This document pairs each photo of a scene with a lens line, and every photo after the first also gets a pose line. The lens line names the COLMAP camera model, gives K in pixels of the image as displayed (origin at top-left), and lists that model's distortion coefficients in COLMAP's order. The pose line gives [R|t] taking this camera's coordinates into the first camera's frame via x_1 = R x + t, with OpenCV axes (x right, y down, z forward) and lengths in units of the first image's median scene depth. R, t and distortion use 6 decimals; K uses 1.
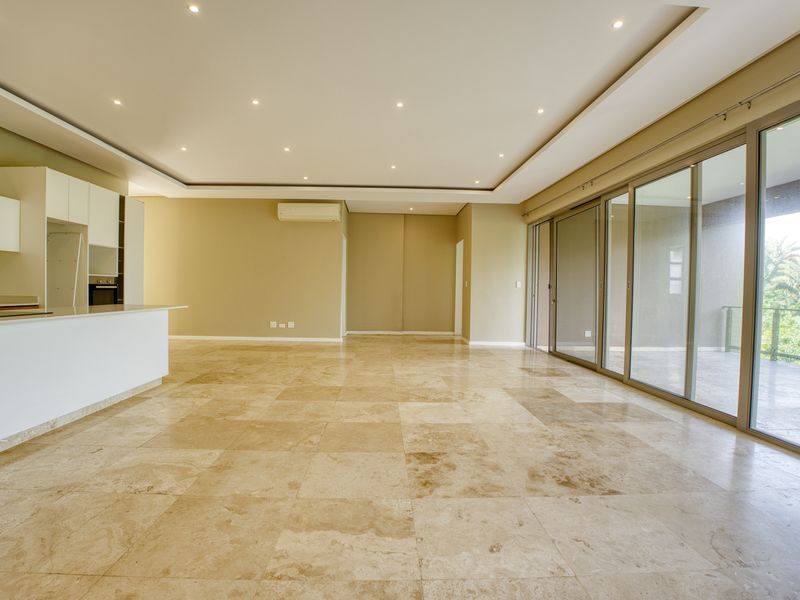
lens RADIAL K [[392.4, 0, 400.0], [0, 392.4, 300.0], [0, 0, 1]] dist [-0.062904, 0.000319]
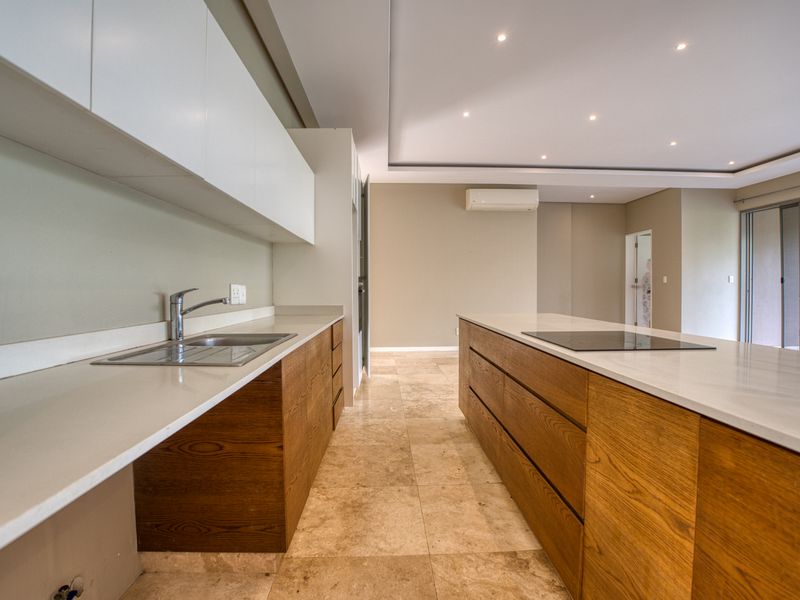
lens RADIAL K [[412.7, 0, 400.0], [0, 412.7, 300.0], [0, 0, 1]] dist [-0.078279, 0.016231]
pose [[0.999719, -0.023313, -0.004180, -0.841680], [0.023317, 0.999728, 0.000863, -0.020449], [0.004158, -0.000960, 0.999991, 0.185215]]
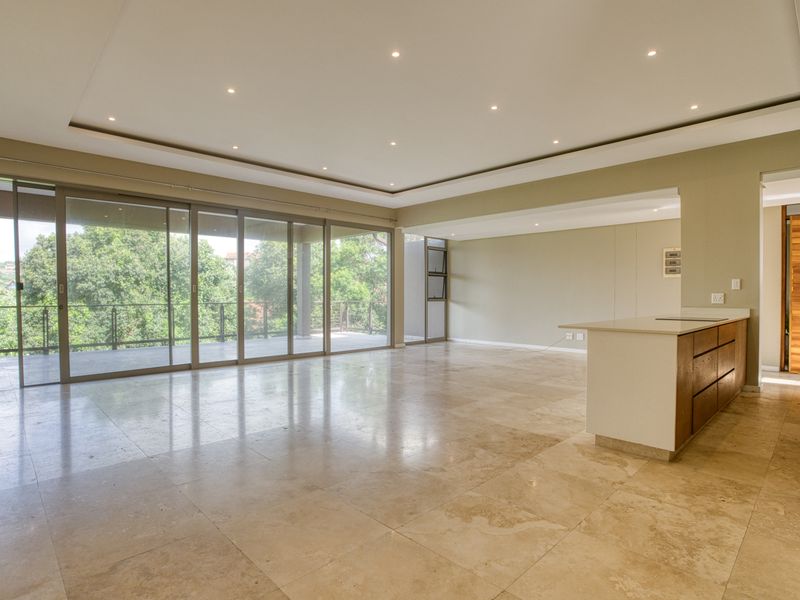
lens RADIAL K [[439.8, 0, 400.0], [0, 439.8, 300.0], [0, 0, 1]] dist [-0.031879, 0.001377]
pose [[-0.671983, -0.028187, 0.740030, -0.931276], [0.006114, 0.999030, 0.043604, -0.064766], [-0.740541, 0.033825, -0.671159, 1.717426]]
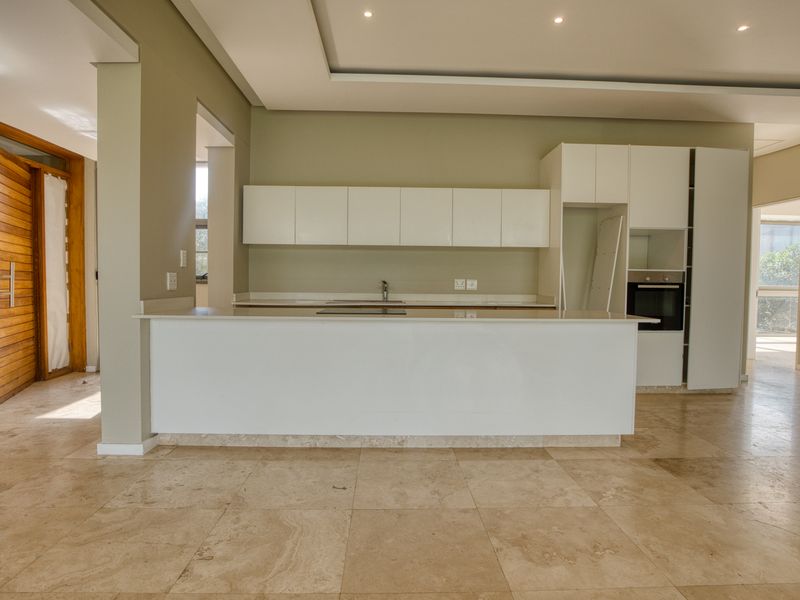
lens RADIAL K [[460.6, 0, 400.0], [0, 460.6, 300.0], [0, 0, 1]] dist [-0.040977, 0.001512]
pose [[-0.011209, 0.021099, -0.999715, 0.087200], [-0.035838, 0.999127, 0.021489, -0.012616], [0.999295, 0.036068, -0.010443, 0.639132]]
